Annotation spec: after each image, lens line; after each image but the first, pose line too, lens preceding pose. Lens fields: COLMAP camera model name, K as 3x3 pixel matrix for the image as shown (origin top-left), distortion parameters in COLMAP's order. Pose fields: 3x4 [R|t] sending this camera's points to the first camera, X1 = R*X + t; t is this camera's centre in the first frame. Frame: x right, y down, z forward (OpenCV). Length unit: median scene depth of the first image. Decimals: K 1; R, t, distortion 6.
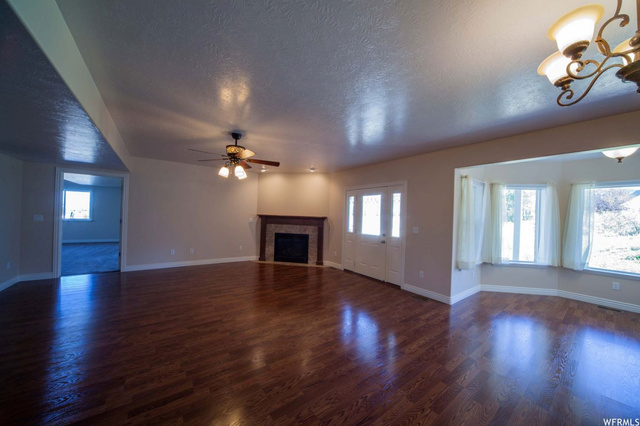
lens RADIAL K [[221.7, 0, 321.9], [0, 221.7, 217.1], [0, 0, 1]] dist [0.001695, 0.000124]
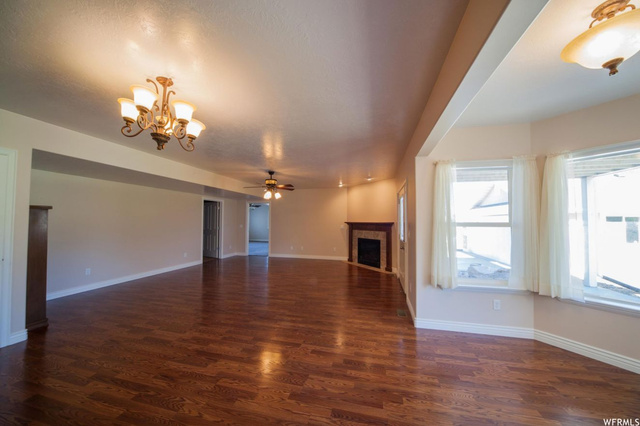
lens RADIAL K [[235.7, 0, 314.8], [0, 235.7, 216.2], [0, 0, 1]] dist [-0.000426, -0.000178]
pose [[0.649345, -0.045505, -0.759131, 0.573481], [0.007729, 0.998552, -0.053246, 0.024729], [0.760455, 0.028707, 0.648756, 0.060918]]
